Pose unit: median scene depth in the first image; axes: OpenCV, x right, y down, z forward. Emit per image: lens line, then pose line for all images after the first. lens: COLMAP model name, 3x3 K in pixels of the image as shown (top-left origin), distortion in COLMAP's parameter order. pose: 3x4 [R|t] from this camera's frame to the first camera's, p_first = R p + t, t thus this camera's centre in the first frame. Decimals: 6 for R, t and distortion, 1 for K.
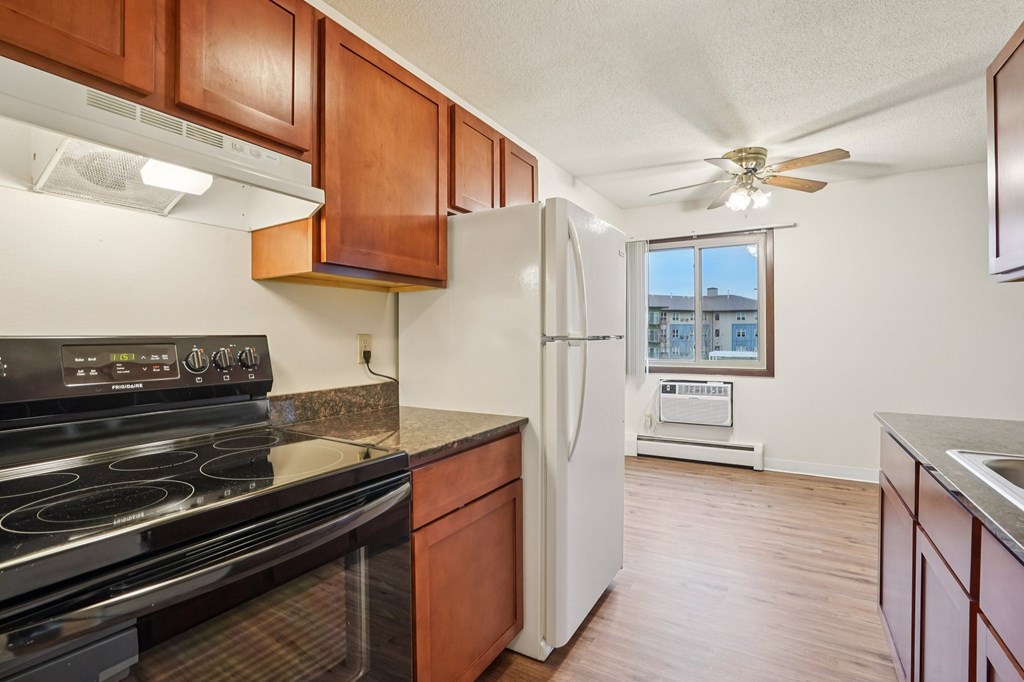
lens RADIAL K [[475.7, 0, 510.4], [0, 475.7, 337.6], [0, 0, 1]] dist [-0.056449, 0.019341]
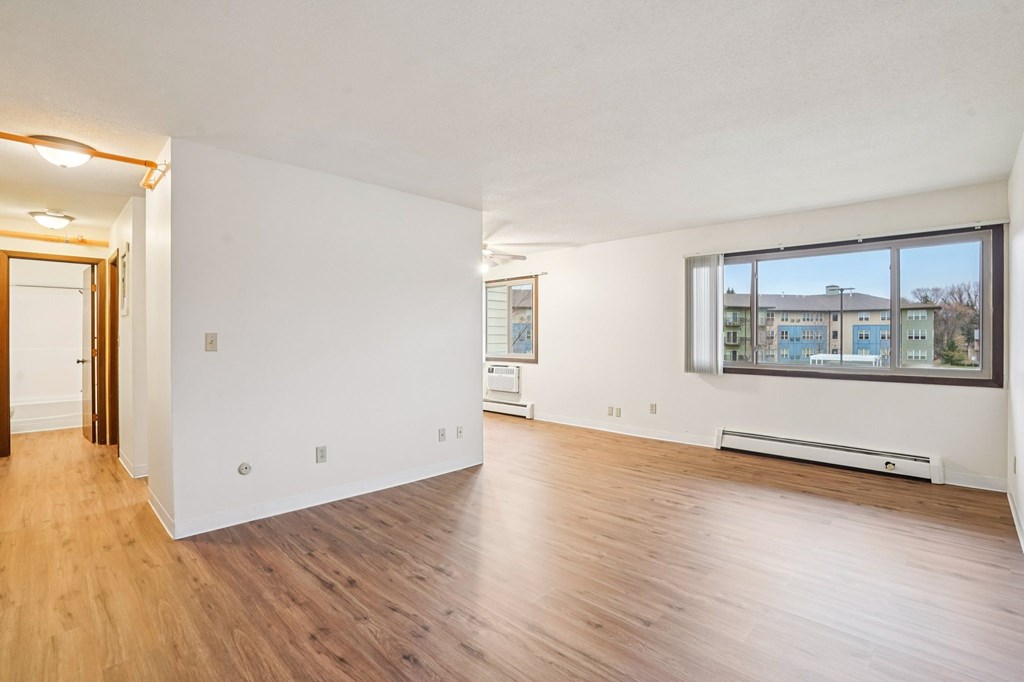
lens RADIAL K [[475.7, 0, 510.4], [0, 475.7, 337.6], [0, 0, 1]] dist [-0.056449, 0.019341]
pose [[0.973347, 0.004974, -0.229283, 1.012267], [-0.005326, 0.999985, -0.000916, -0.008619], [0.229275, 0.002112, 0.973359, -0.813325]]
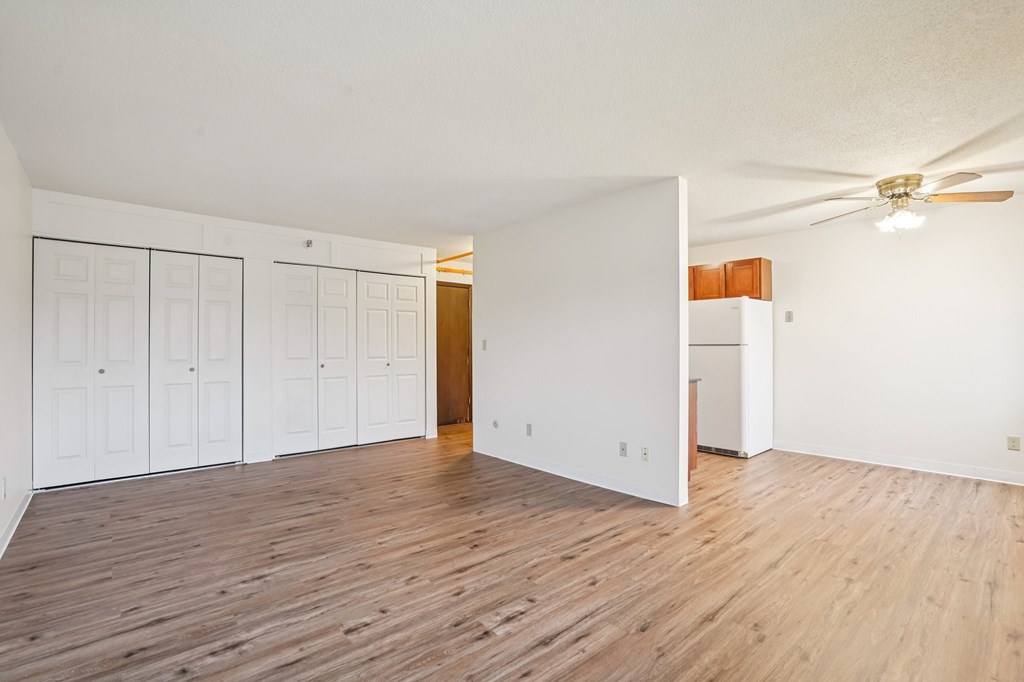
lens RADIAL K [[475.7, 0, 510.4], [0, 475.7, 337.6], [0, 0, 1]] dist [-0.056449, 0.019341]
pose [[-0.304293, -0.007570, -0.952548, 1.700965], [0.000100, 0.999968, -0.007979, -0.010208], [0.952579, -0.002524, -0.304282, 0.431210]]
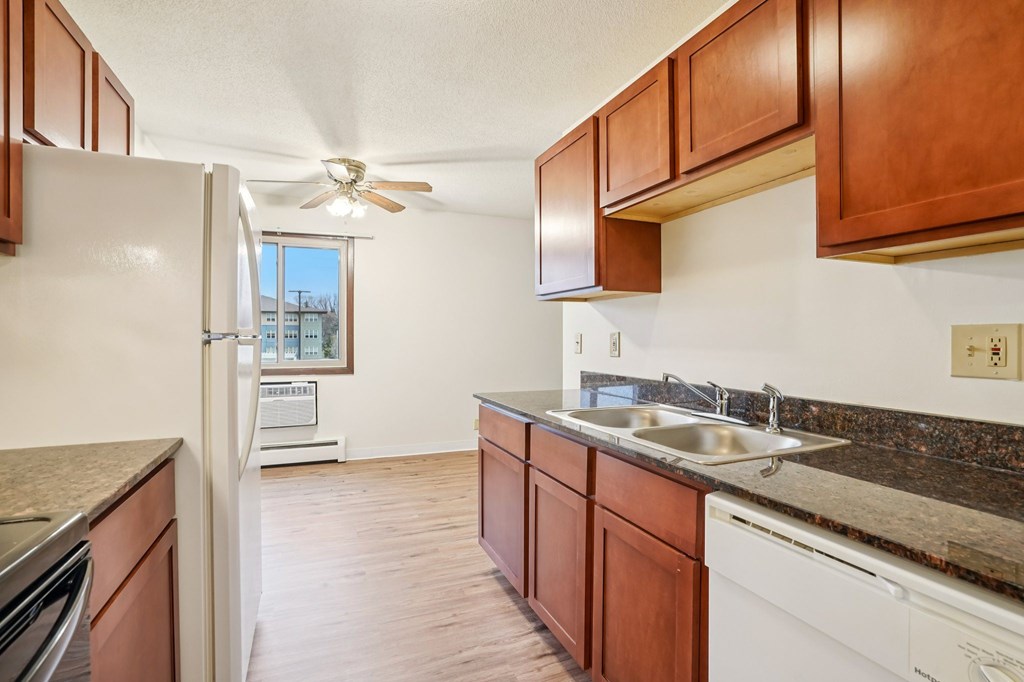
lens RADIAL K [[475.7, 0, 510.4], [0, 475.7, 337.6], [0, 0, 1]] dist [-0.056449, 0.019341]
pose [[0.596075, 0.002266, 0.802926, -0.122562], [0.000002, 0.999996, -0.002824, 0.003644], [-0.802929, 0.001685, 0.596072, 0.058254]]
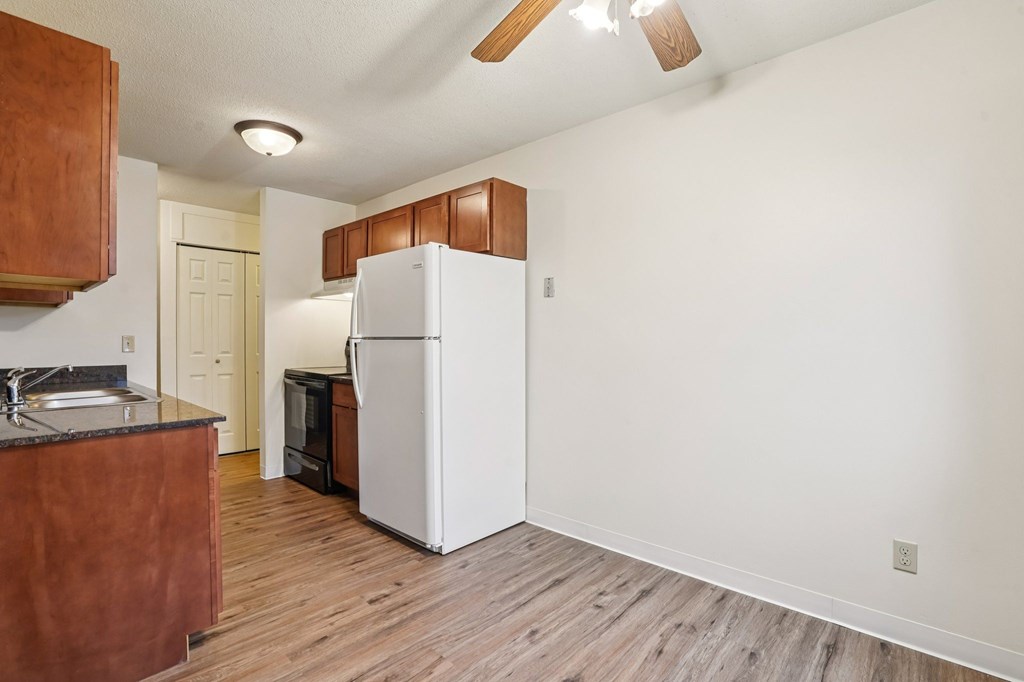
lens RADIAL K [[485.1, 0, 510.2], [0, 485.1, 333.0], [0, 0, 1]] dist [-0.057820, 0.019899]
pose [[-0.206466, 0.003454, -0.978448, 0.861504], [0.000663, 0.999994, 0.003390, -0.010444], [0.978454, 0.000051, -0.206467, 0.939246]]
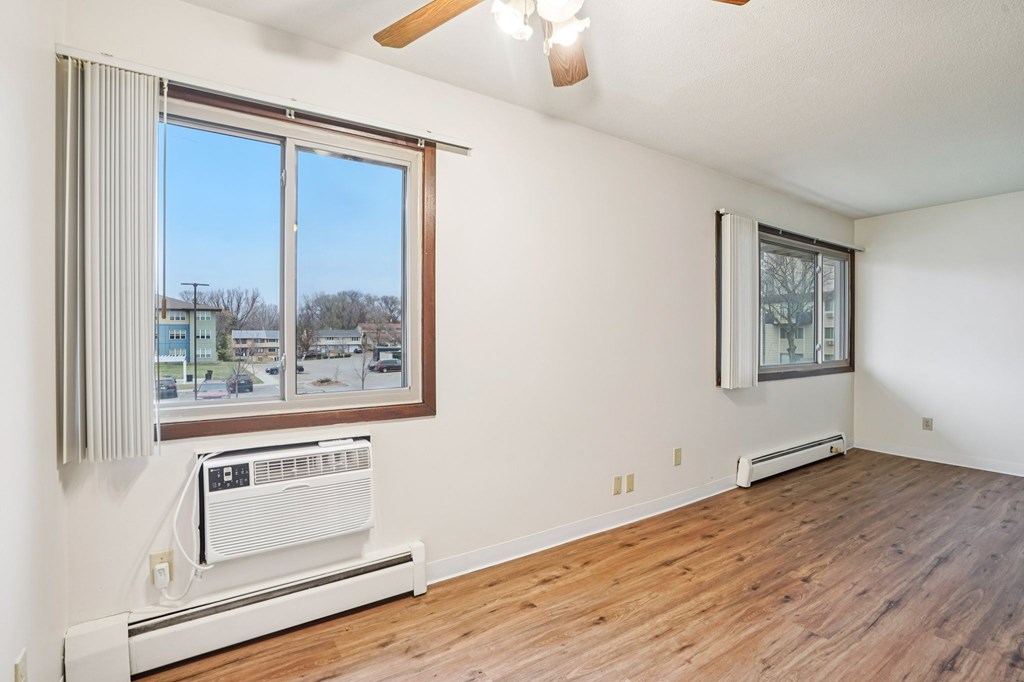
lens RADIAL K [[473.0, 0, 508.3], [0, 473.0, 340.5], [0, 0, 1]] dist [-0.057231, 0.015746]
pose [[0.431383, -0.004174, 0.902159, 0.117510], [0.002221, 0.999991, 0.003565, -0.005696], [-0.902166, 0.000466, 0.431389, 0.803386]]
